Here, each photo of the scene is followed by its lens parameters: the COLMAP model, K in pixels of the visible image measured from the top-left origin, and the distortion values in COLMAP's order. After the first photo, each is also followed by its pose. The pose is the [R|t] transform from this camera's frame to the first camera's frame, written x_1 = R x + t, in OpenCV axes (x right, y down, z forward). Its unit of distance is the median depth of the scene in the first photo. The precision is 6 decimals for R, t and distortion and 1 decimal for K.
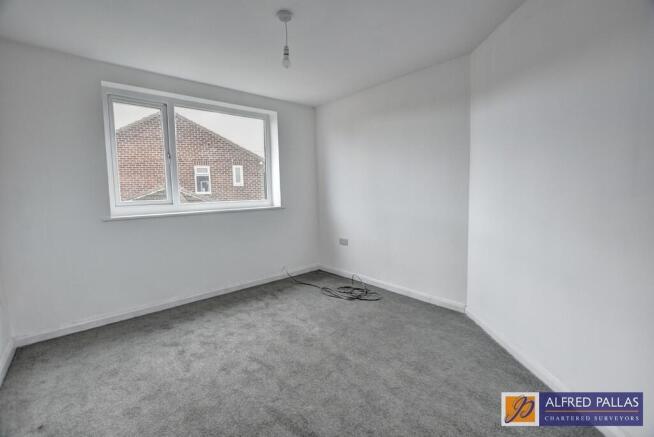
lens RADIAL K [[295.7, 0, 327.0], [0, 295.7, 218.5], [0, 0, 1]] dist [-0.000286, 0.000077]
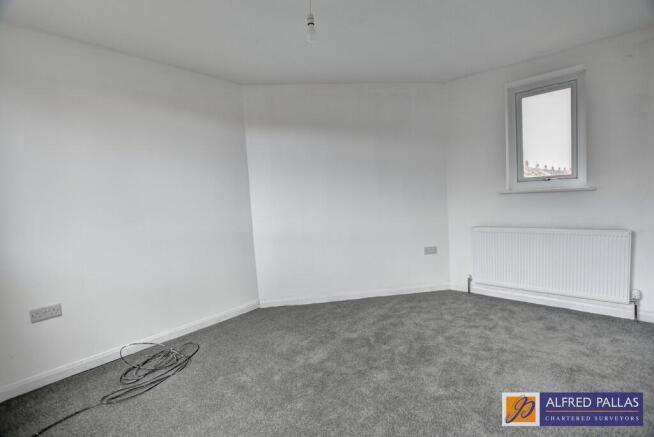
lens RADIAL K [[295.7, 0, 327.0], [0, 295.7, 218.5], [0, 0, 1]] dist [-0.000286, 0.000077]
pose [[-0.102467, -0.049411, 0.993508, -0.680242], [0.153295, 0.986050, 0.064850, -0.055110], [-0.982854, 0.158945, -0.093463, 0.788550]]
